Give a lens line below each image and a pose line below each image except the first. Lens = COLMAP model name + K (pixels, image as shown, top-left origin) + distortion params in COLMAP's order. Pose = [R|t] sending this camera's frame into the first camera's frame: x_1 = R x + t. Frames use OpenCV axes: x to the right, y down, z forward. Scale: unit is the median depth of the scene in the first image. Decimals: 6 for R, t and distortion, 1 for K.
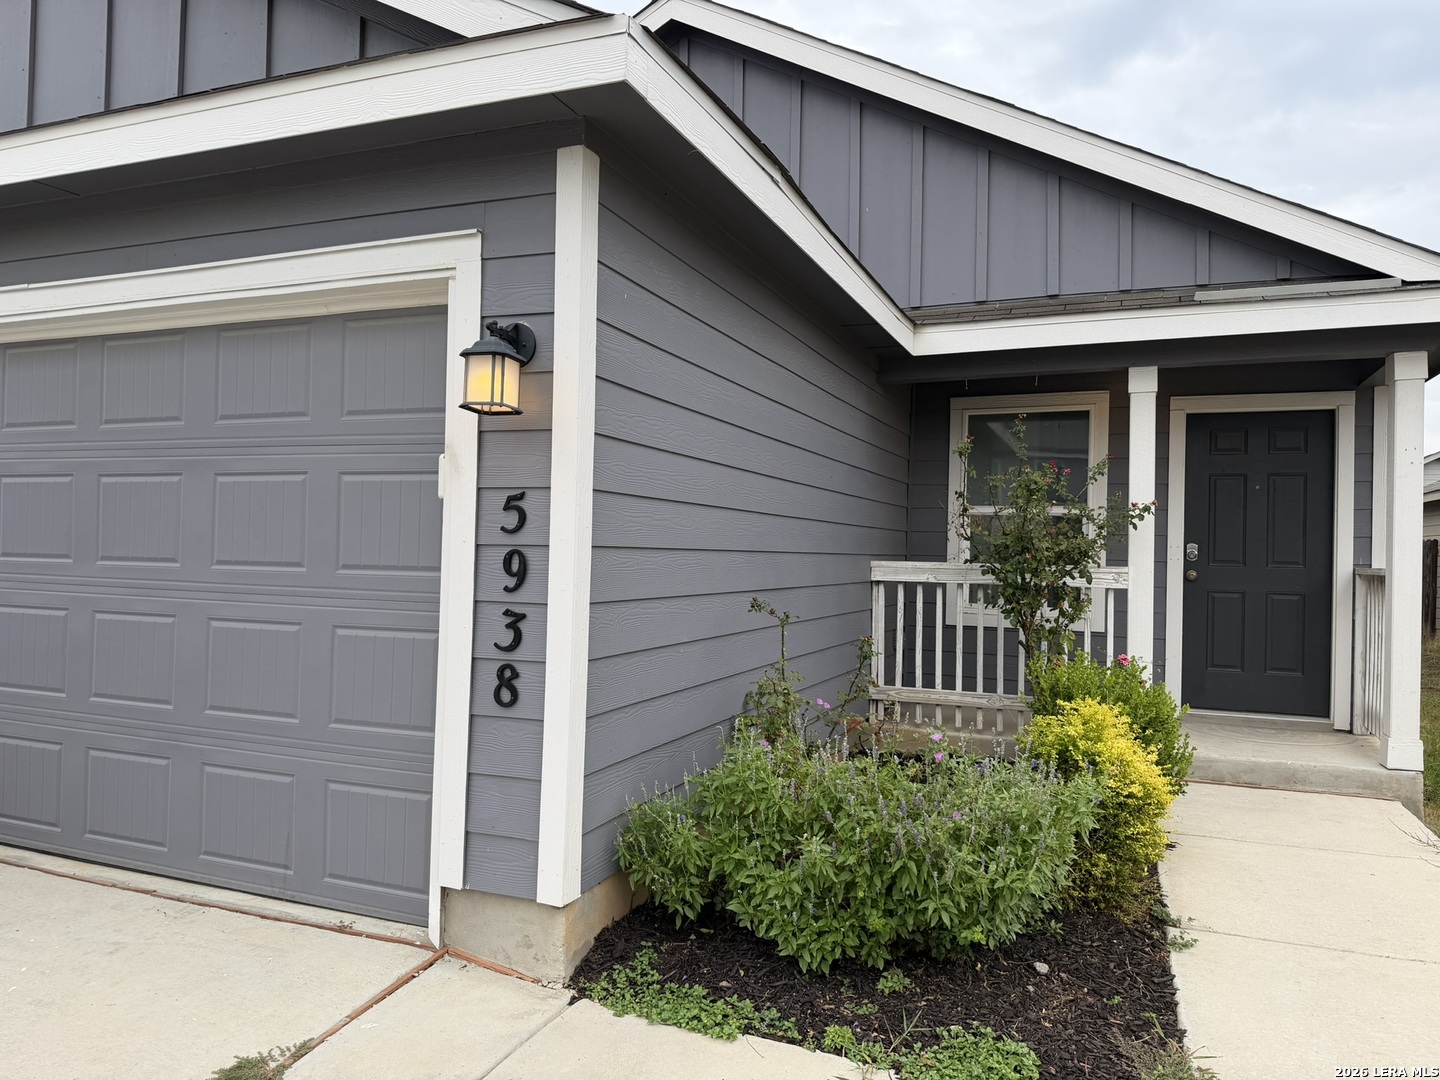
lens RADIAL K [[1024.3, 0, 704.7], [0, 1024.3, 536.4], [0, 0, 1]] dist [0.033089, -0.059615]
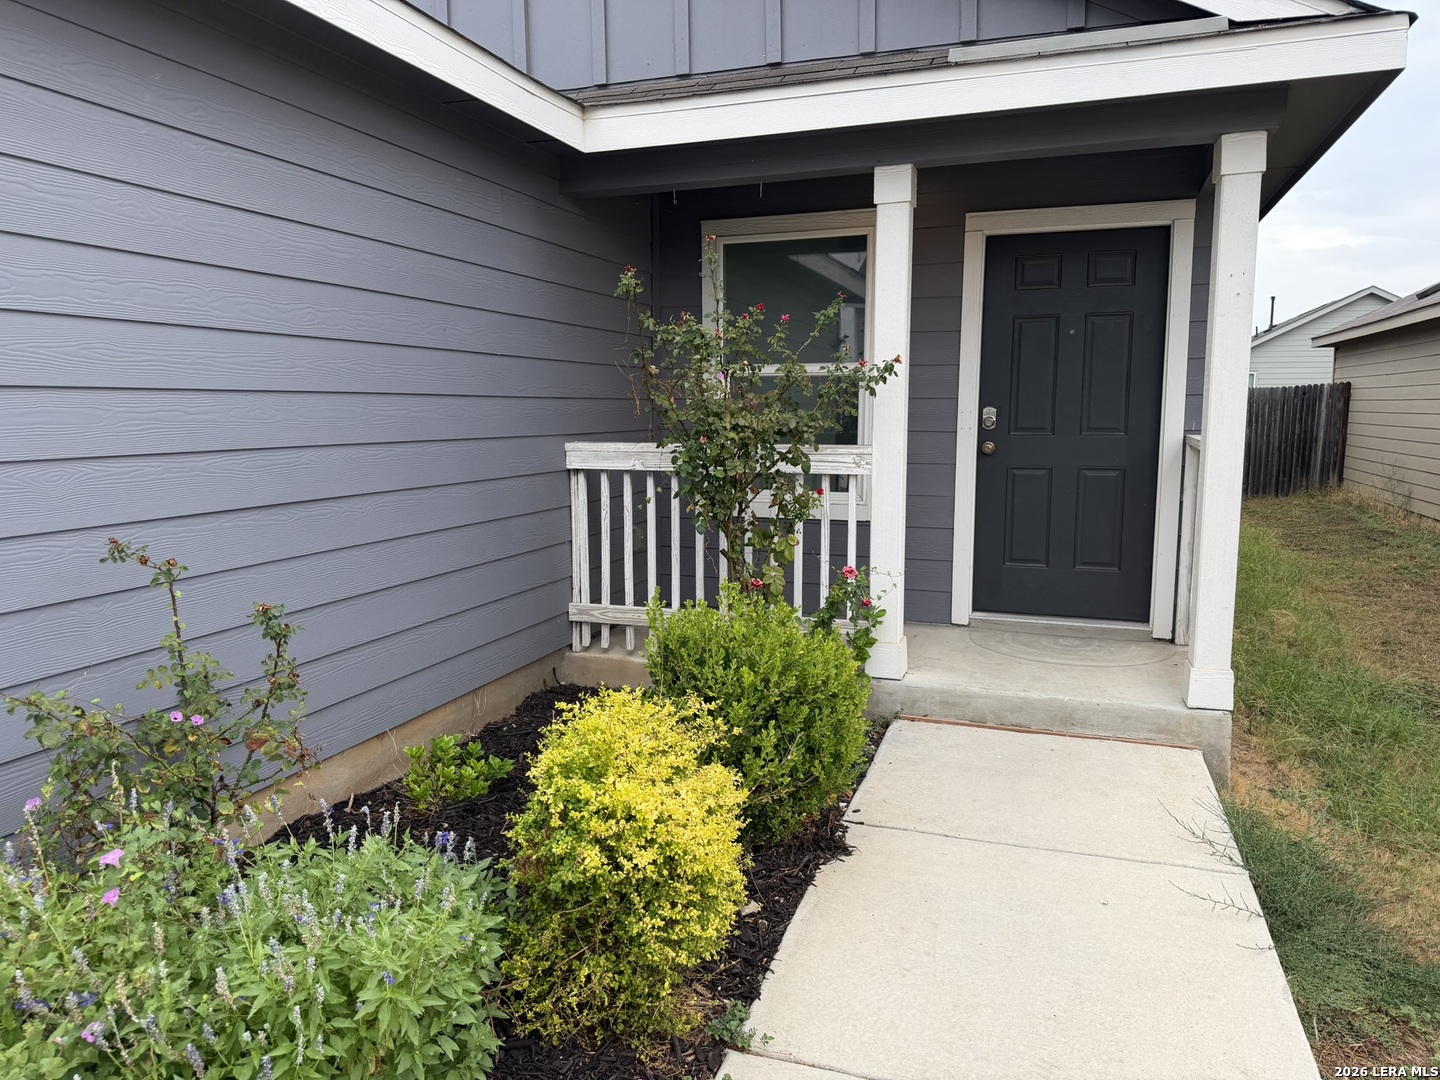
lens RADIAL K [[1024.3, 0, 721.0], [0, 1024.3, 537.4], [0, 0, 1]] dist [0.033089, -0.059615]
pose [[0.998117, -0.032067, 0.052292, 0.239034], [0.024313, 0.989469, 0.142691, -0.012191], [-0.056317, -0.141151, 0.988385, 0.239545]]
